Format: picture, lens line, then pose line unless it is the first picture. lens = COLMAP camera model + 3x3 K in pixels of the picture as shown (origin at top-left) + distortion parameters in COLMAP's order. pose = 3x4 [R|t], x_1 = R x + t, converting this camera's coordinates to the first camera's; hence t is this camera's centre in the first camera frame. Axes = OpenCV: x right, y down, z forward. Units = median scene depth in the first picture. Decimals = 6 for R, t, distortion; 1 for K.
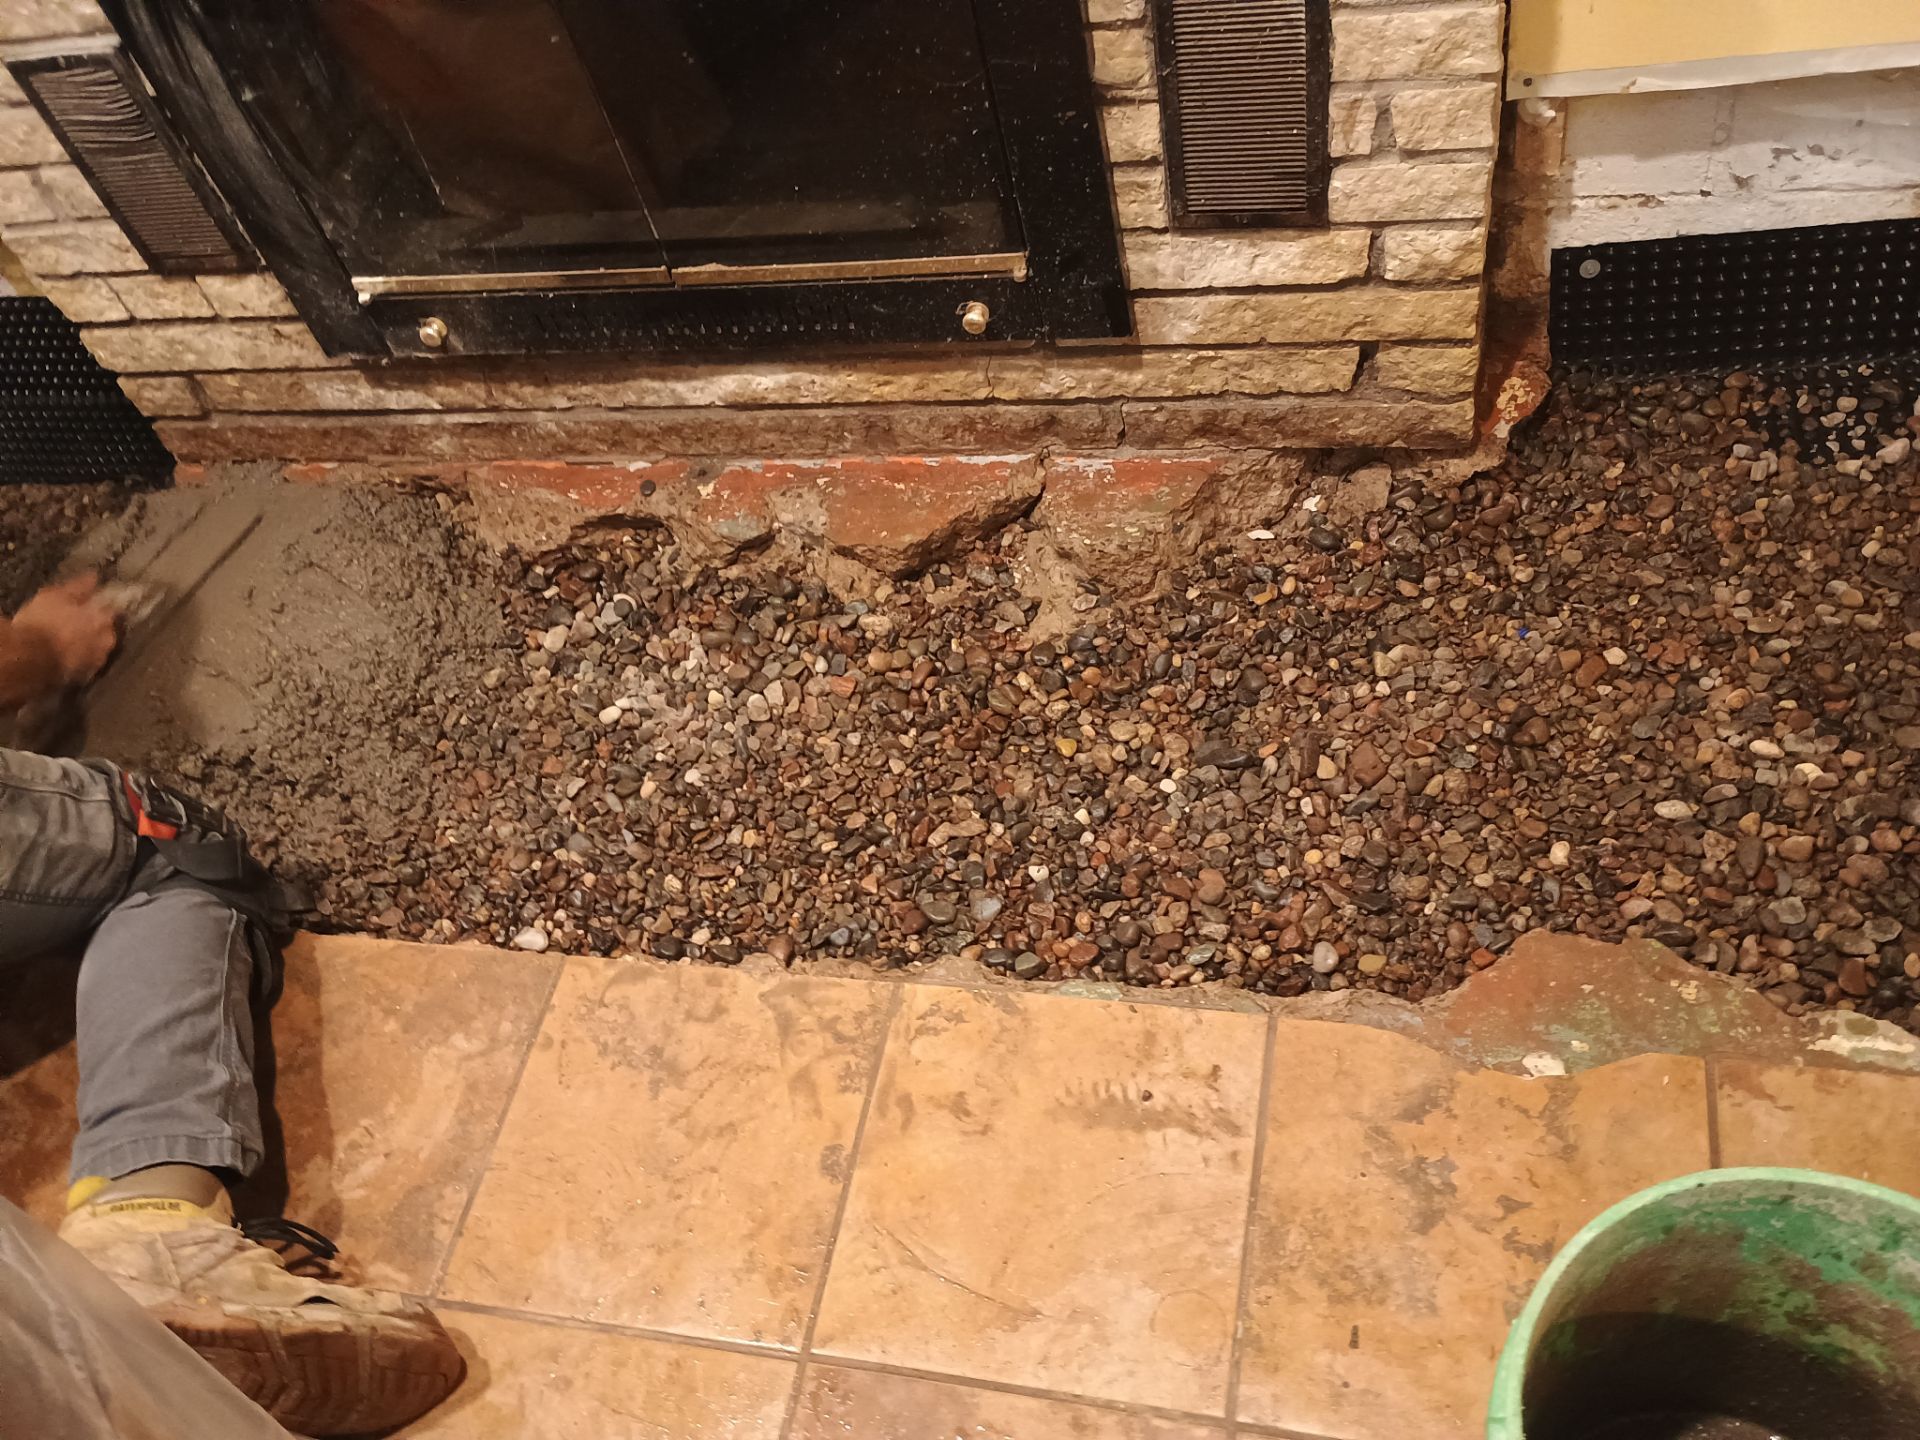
lens RADIAL K [[1703.0, 0, 960.3], [0, 1703.0, 743.4], [0, 0, 1]] dist [0.101621, -0.115594]
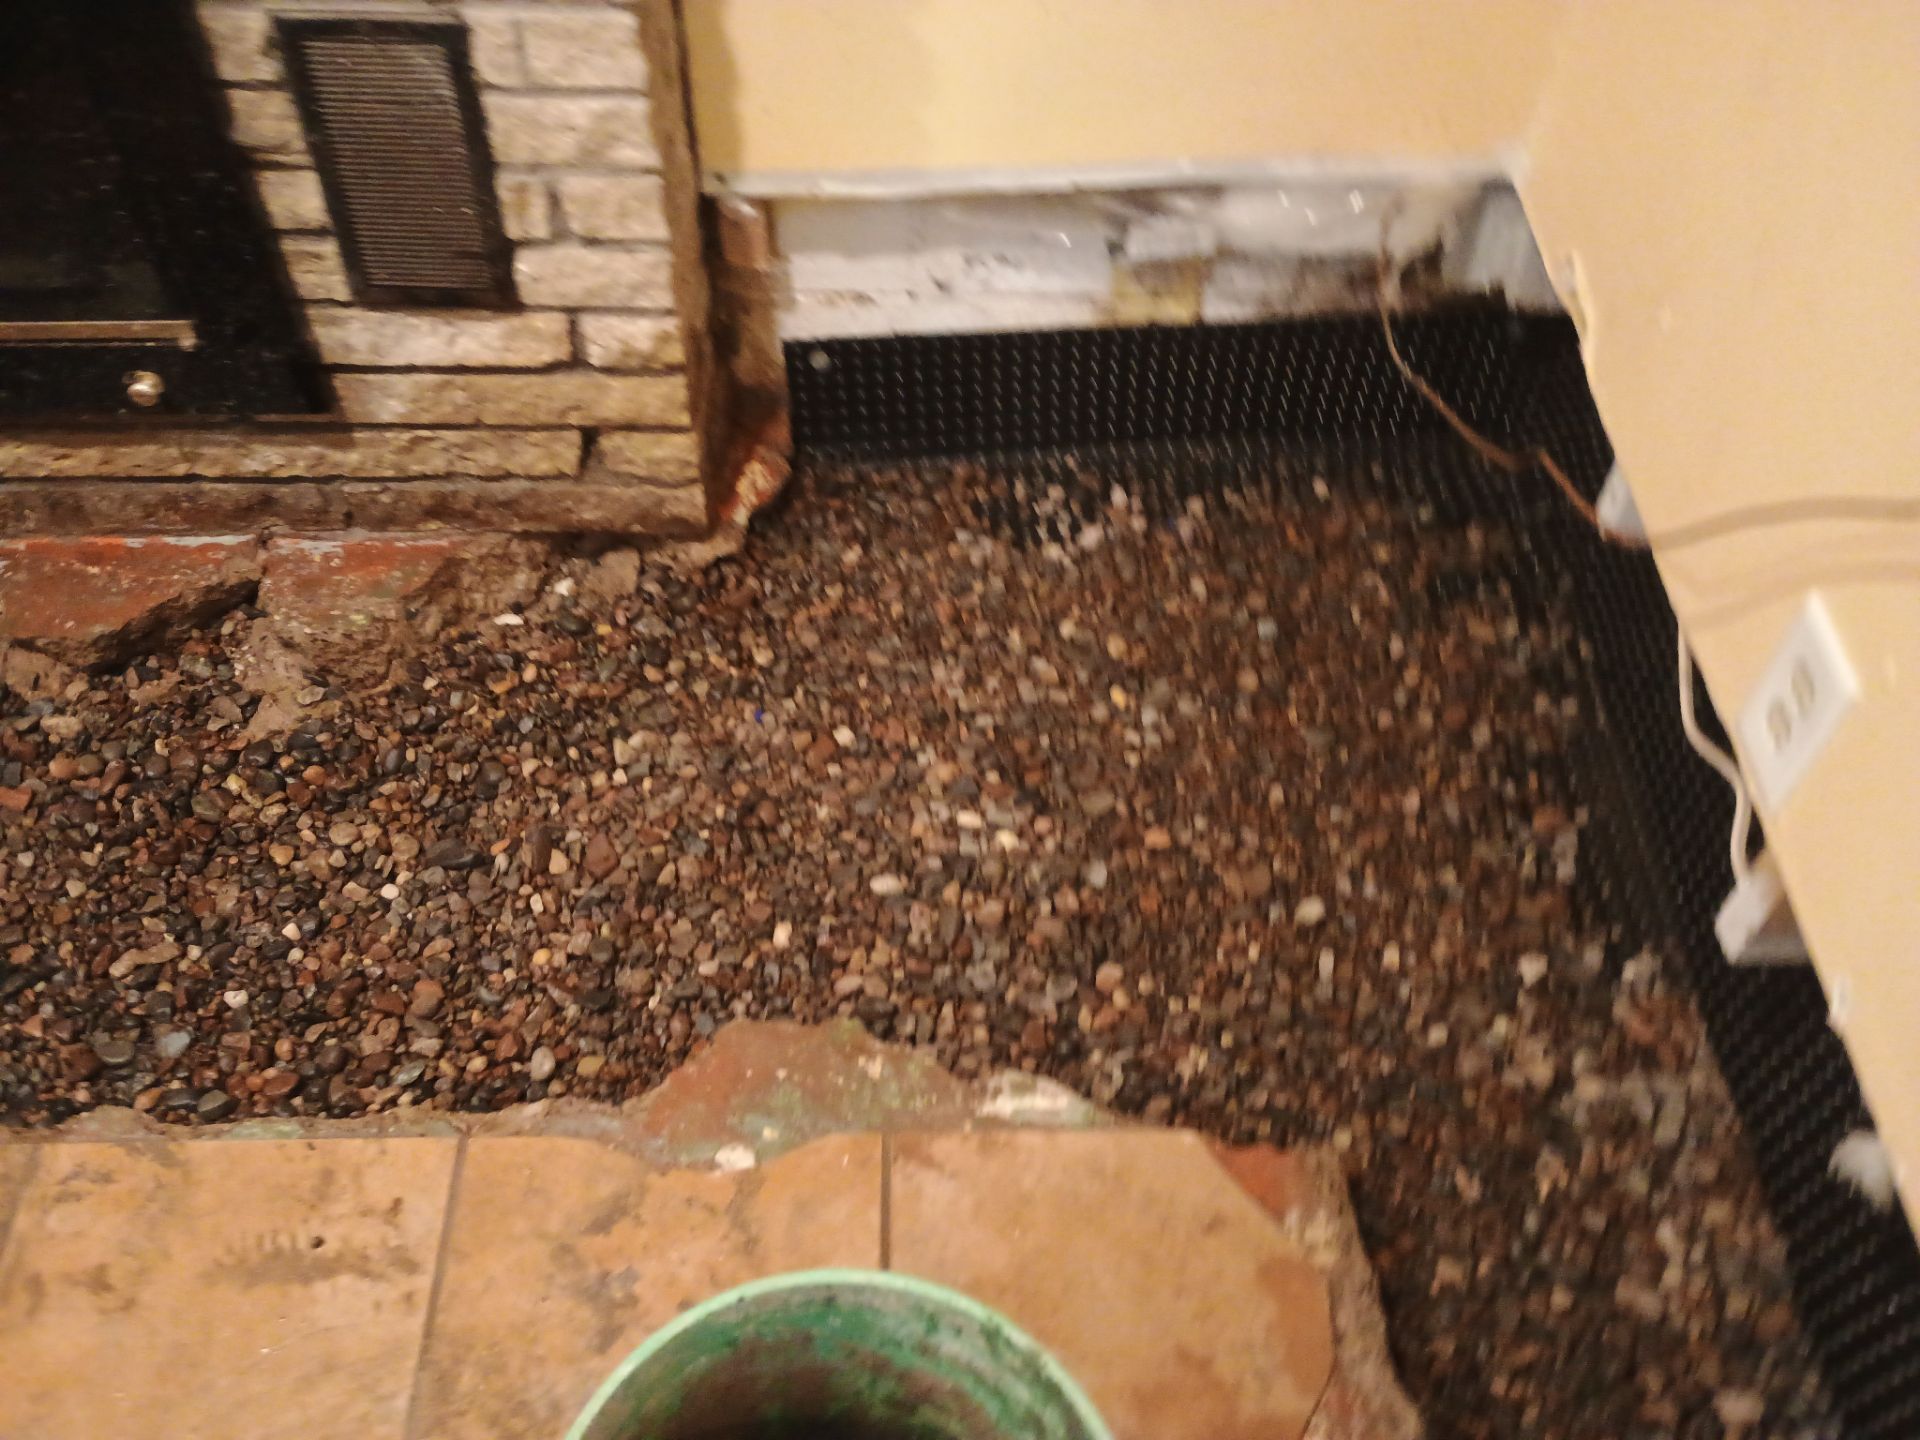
lens RADIAL K [[1684.3, 0, 974.5], [0, 1684.3, 747.8], [0, 0, 1]] dist [0.103905, -0.102800]
pose [[0.957482, -0.041159, 0.285540, 0.165117], [0.049141, 0.998574, -0.020841, -0.018686], [-0.284276, 0.033986, 0.958140, 0.010747]]
